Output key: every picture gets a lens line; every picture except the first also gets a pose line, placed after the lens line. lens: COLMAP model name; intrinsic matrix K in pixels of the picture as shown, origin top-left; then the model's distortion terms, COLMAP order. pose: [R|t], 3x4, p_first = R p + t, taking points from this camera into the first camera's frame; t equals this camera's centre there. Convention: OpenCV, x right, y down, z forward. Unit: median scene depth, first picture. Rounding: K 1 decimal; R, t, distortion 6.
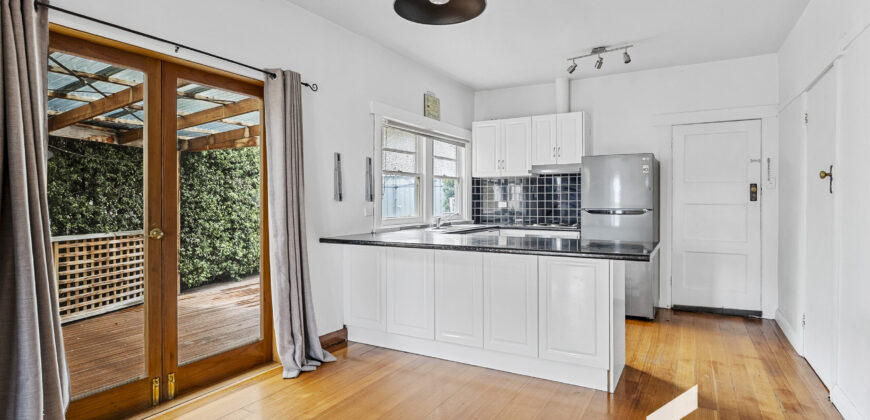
lens RADIAL K [[455.1, 0, 433.4], [0, 455.1, 207.0], [0, 0, 1]] dist [0.000043, -0.000423]
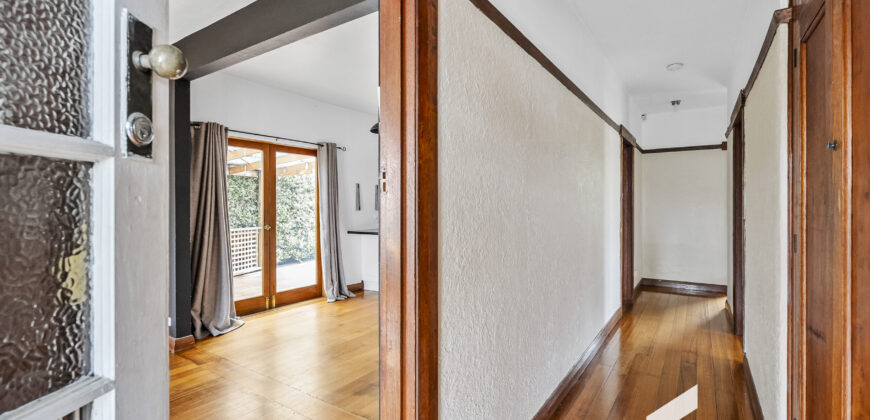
lens RADIAL K [[397.8, 0, 433.7], [0, 397.8, 210.8], [0, 0, 1]] dist [-0.001898, -0.000031]
pose [[0.997406, -0.003789, -0.071883, 0.192872], [0.003741, 0.999993, -0.000799, -0.009266], [0.071885, 0.000528, 0.997413, -0.518779]]
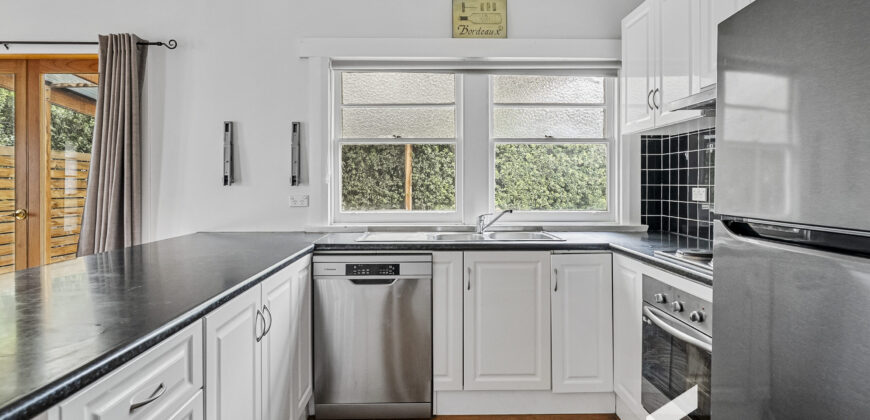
lens RADIAL K [[438.4, 0, 436.5], [0, 438.4, 180.1], [0, 0, 1]] dist [-0.016963, 0.000374]
pose [[0.525474, -0.006440, -0.850786, 0.563630], [-0.007746, 0.999894, -0.012353, -0.017198], [0.850775, 0.013081, 0.525368, 0.895686]]
